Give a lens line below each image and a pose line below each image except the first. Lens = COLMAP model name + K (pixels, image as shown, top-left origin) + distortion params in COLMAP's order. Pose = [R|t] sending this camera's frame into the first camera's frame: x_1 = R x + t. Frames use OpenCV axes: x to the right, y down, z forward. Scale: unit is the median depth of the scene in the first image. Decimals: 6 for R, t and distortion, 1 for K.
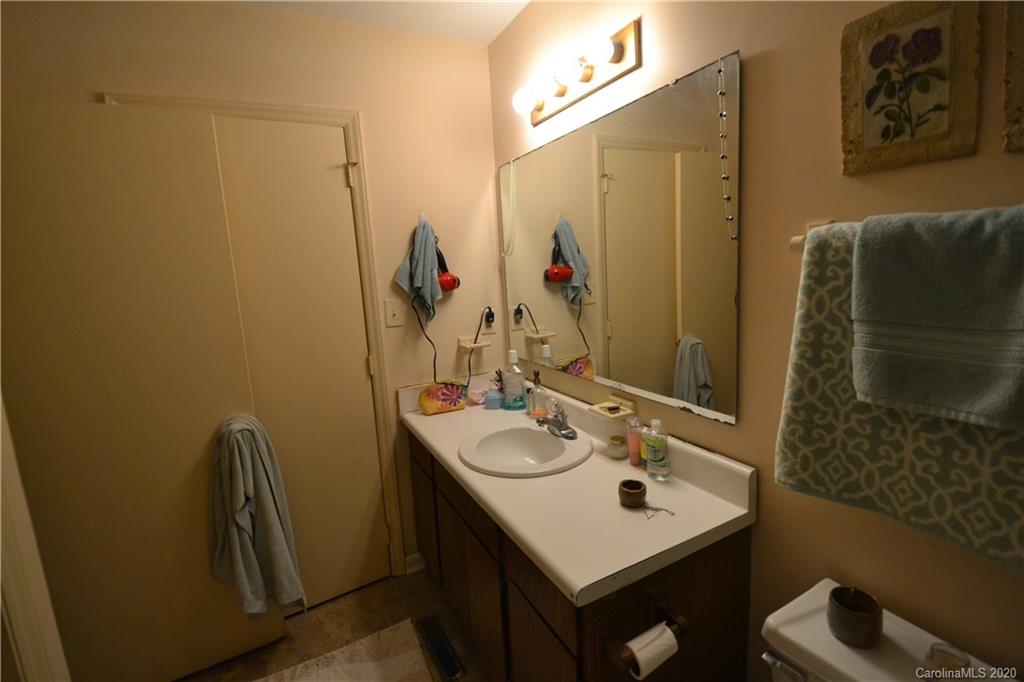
lens RADIAL K [[456.4, 0, 514.6], [0, 456.4, 329.2], [0, 0, 1]] dist [0.017450, -0.023631]
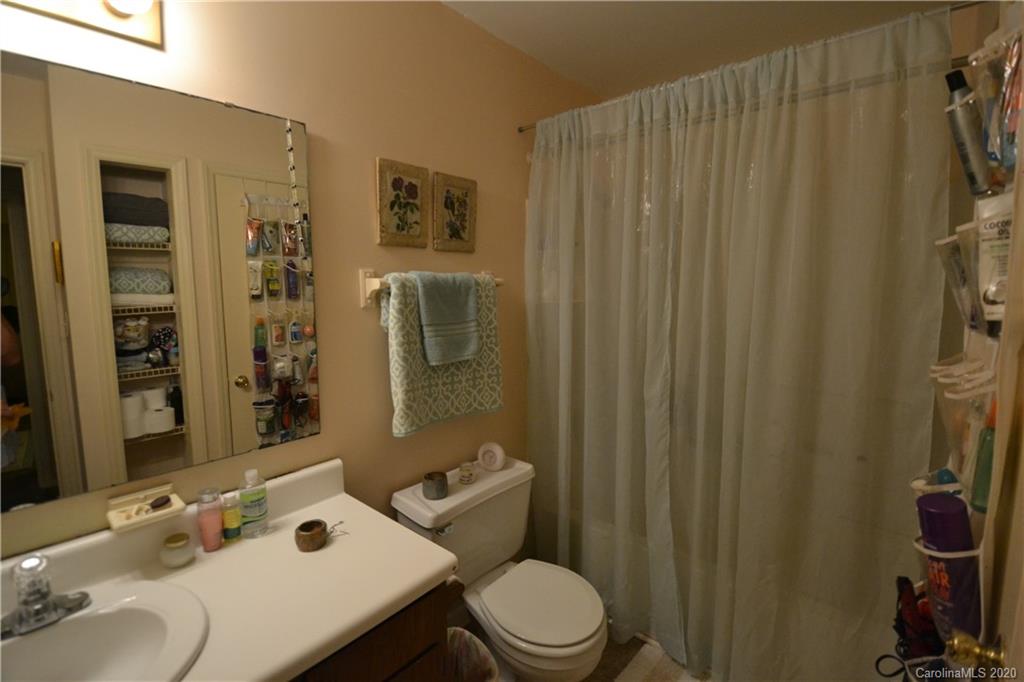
lens RADIAL K [[456.4, 0, 514.6], [0, 456.4, 329.2], [0, 0, 1]] dist [0.017450, -0.023631]
pose [[-0.358366, -0.035409, 0.932910, -1.151643], [0.155311, 0.983094, 0.096974, -0.129281], [-0.920572, 0.179643, -0.346808, 1.318334]]
